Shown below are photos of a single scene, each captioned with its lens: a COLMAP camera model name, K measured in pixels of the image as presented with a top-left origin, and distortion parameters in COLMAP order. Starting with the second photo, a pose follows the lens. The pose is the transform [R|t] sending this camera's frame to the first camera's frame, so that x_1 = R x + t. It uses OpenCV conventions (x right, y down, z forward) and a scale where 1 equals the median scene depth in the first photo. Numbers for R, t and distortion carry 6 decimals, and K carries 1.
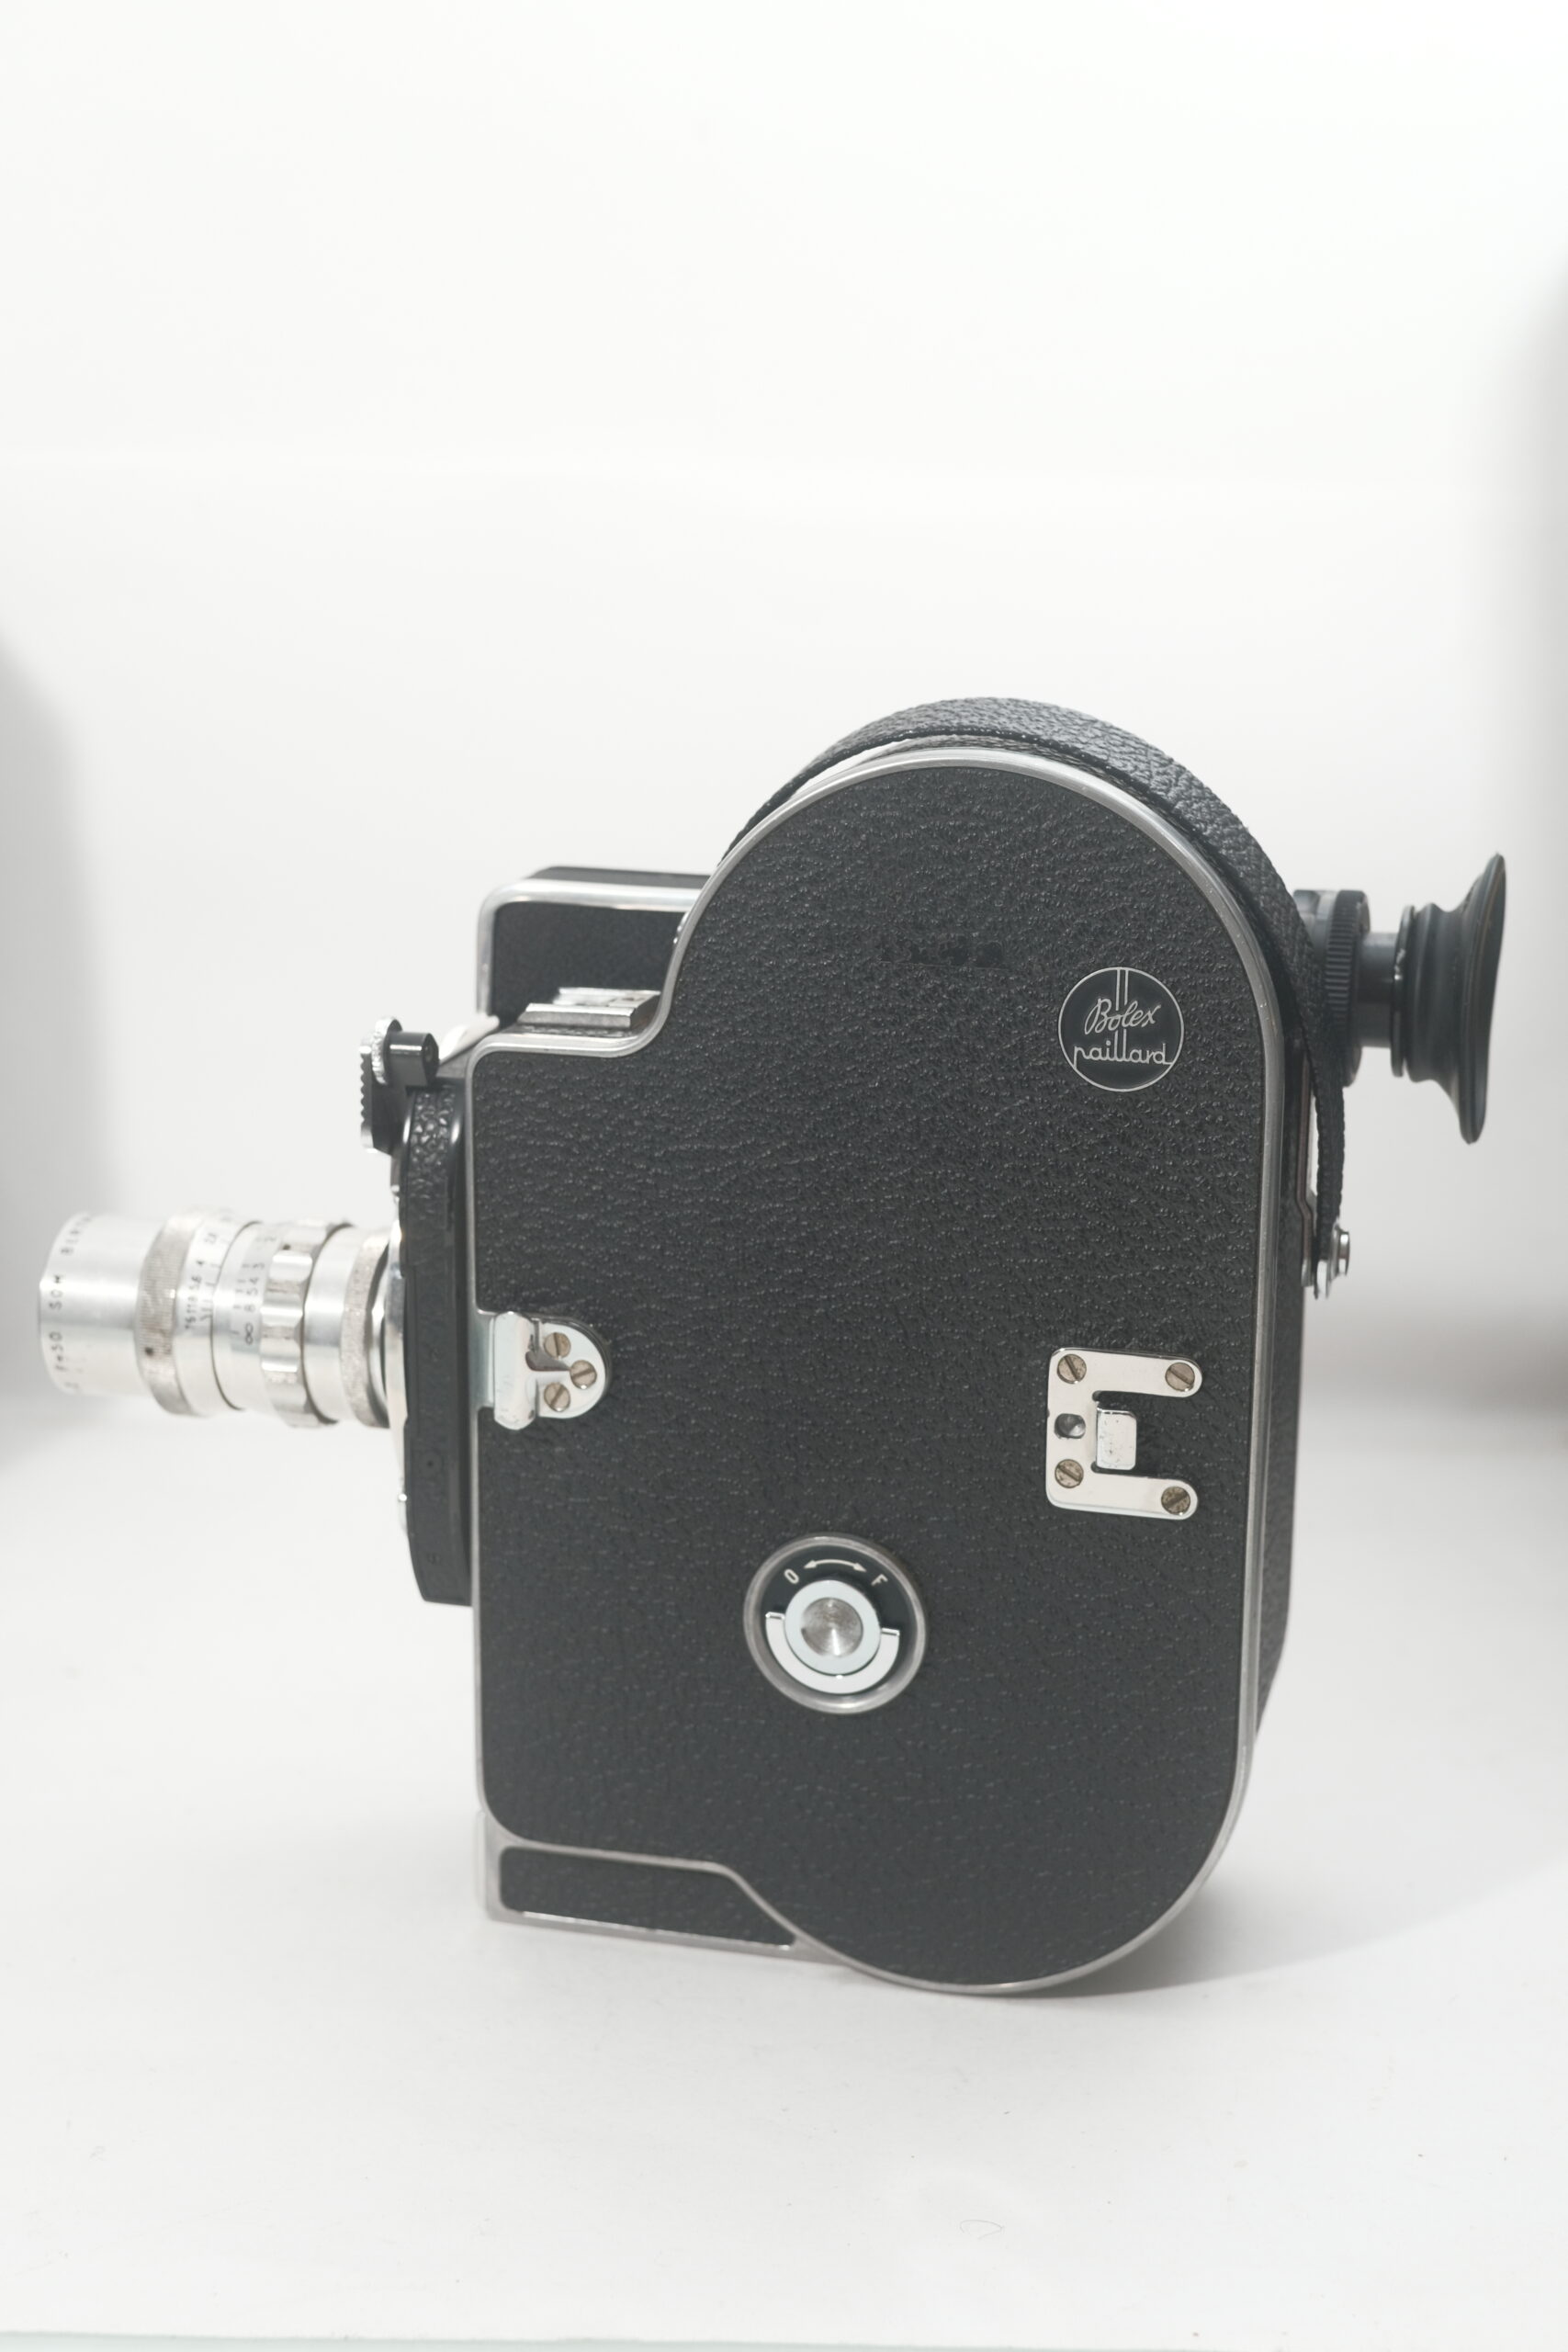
lens RADIAL K [[3447.8, 0, 784.0], [0, 3447.8, 1176.0], [0, 0, 1]] dist [0.053807, -0.033042]
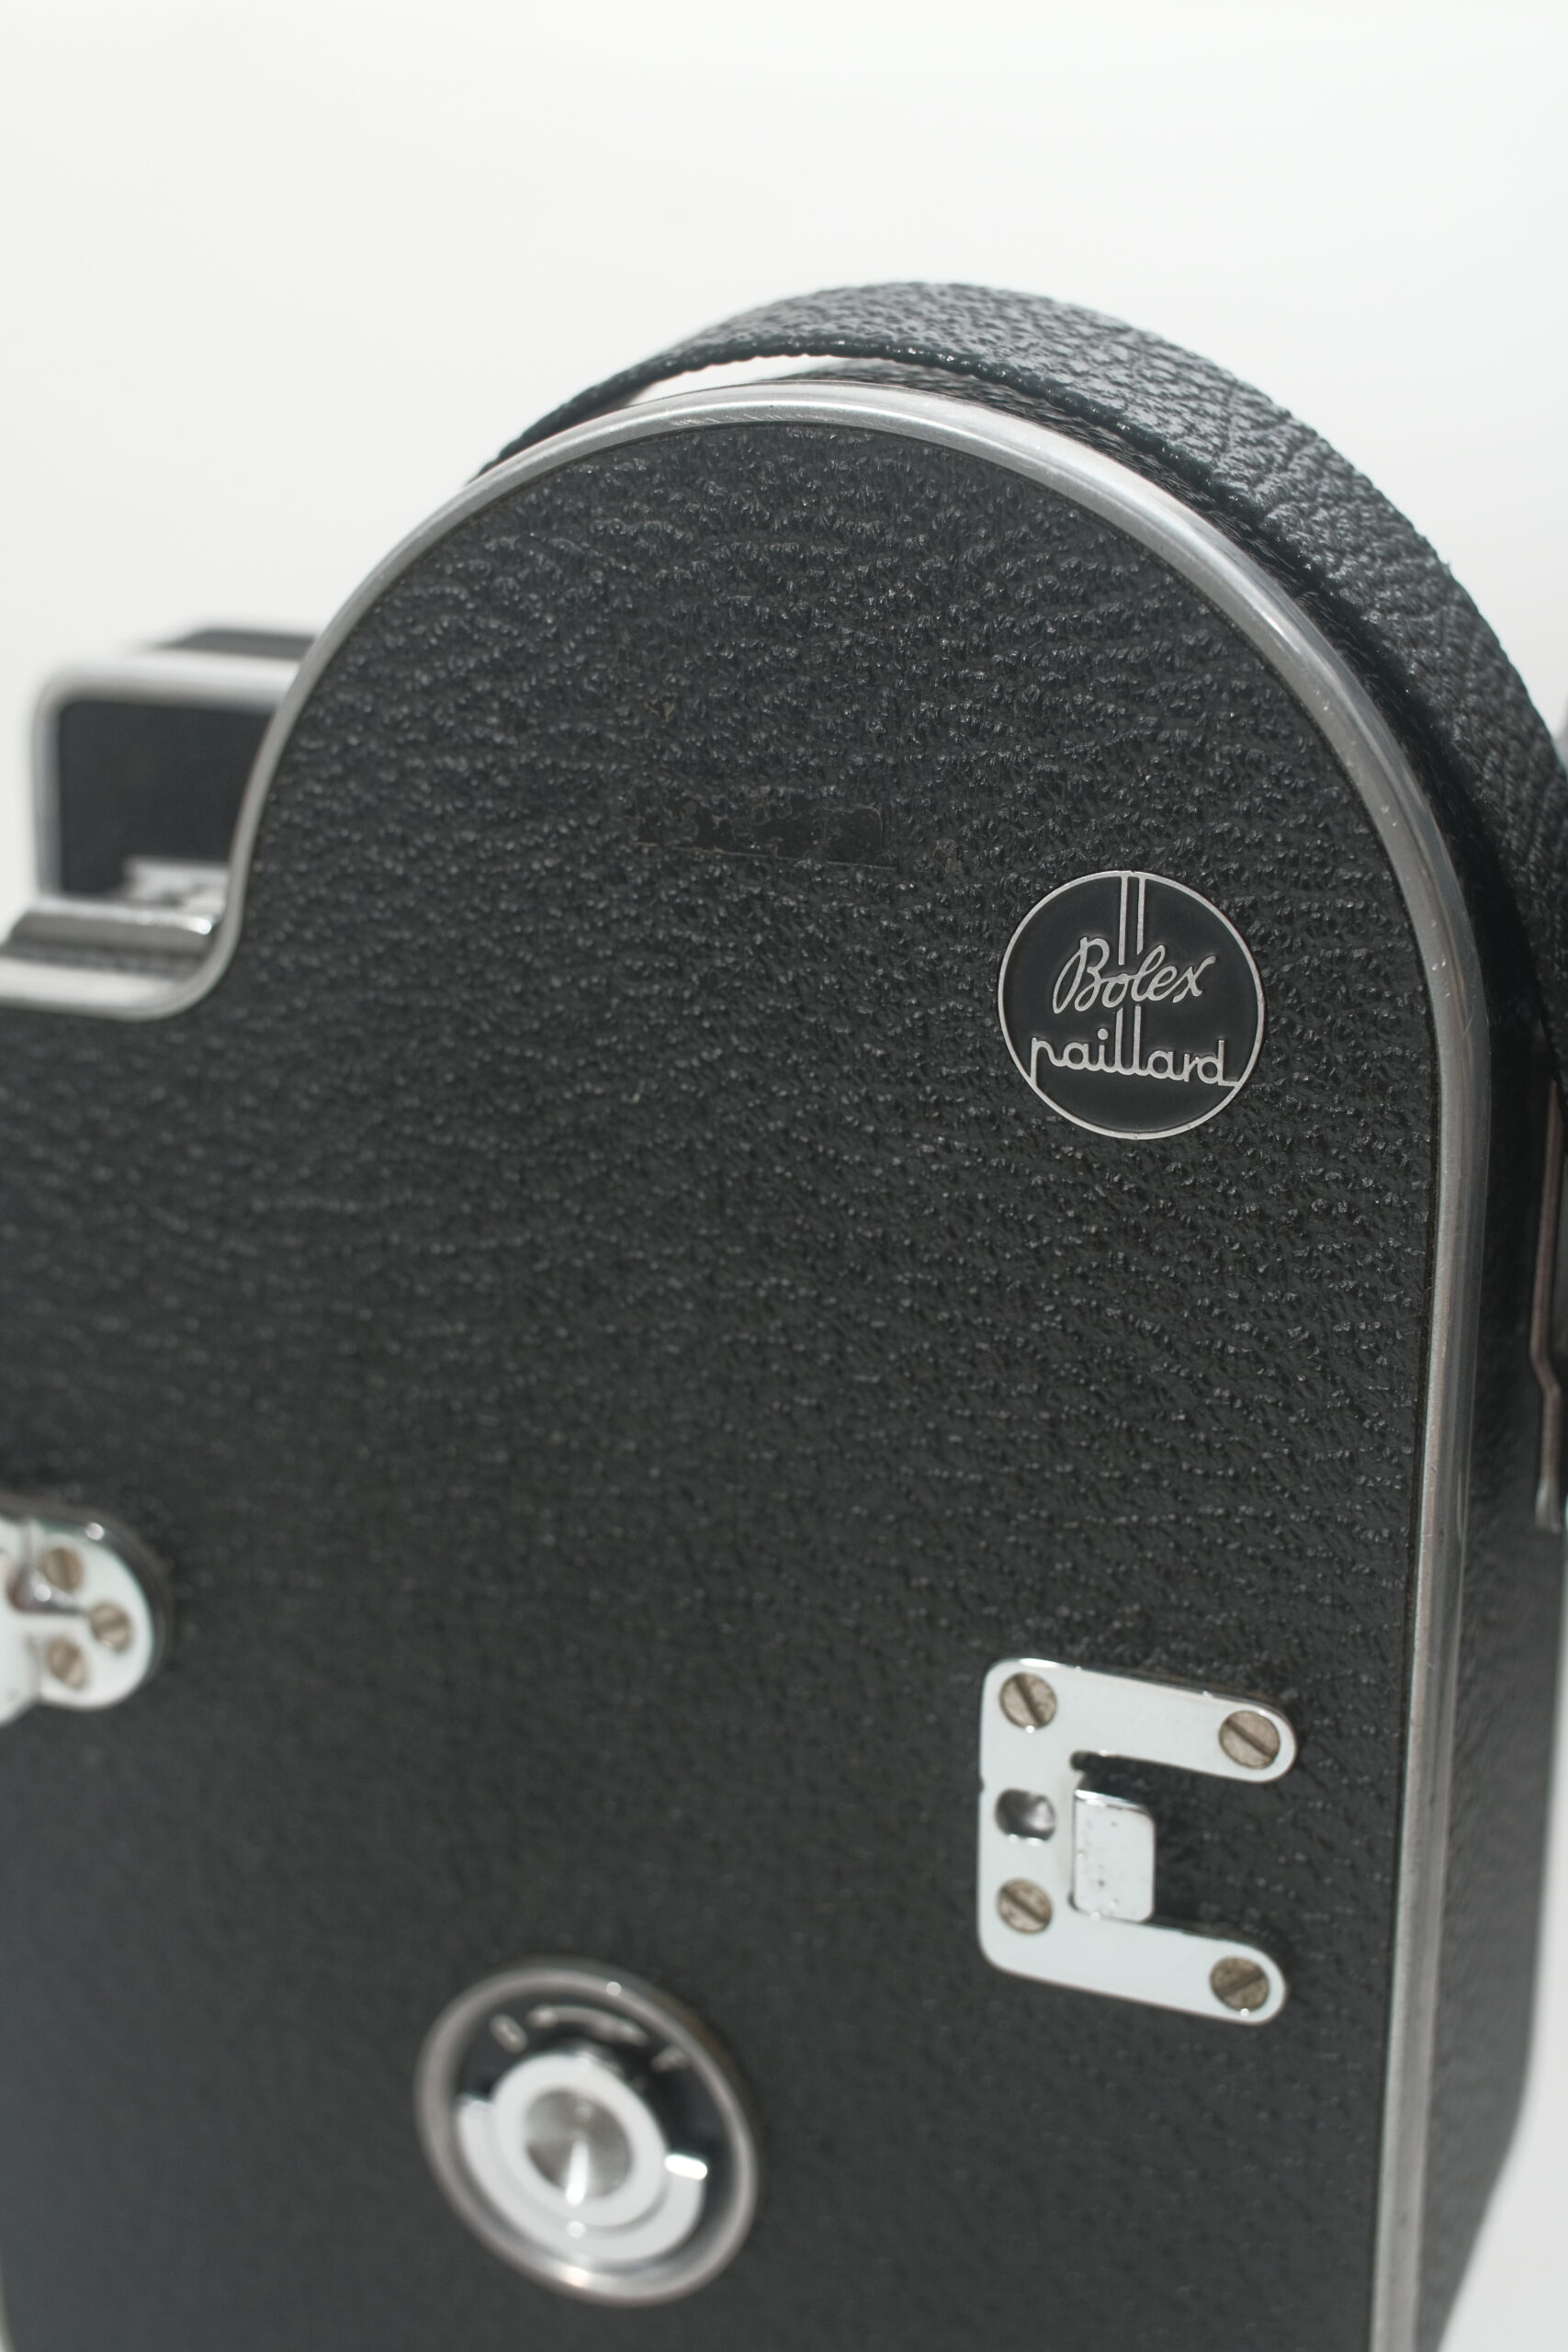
lens RADIAL K [[3447.8, 0, 784.0], [0, 3447.8, 1176.0], [0, 0, 1]] dist [0.053807, -0.033042]
pose [[0.989150, 0.034397, -0.142829, 0.116934], [-0.023930, 0.996944, 0.074360, -0.052270], [0.144950, -0.070135, 0.986950, 0.531802]]
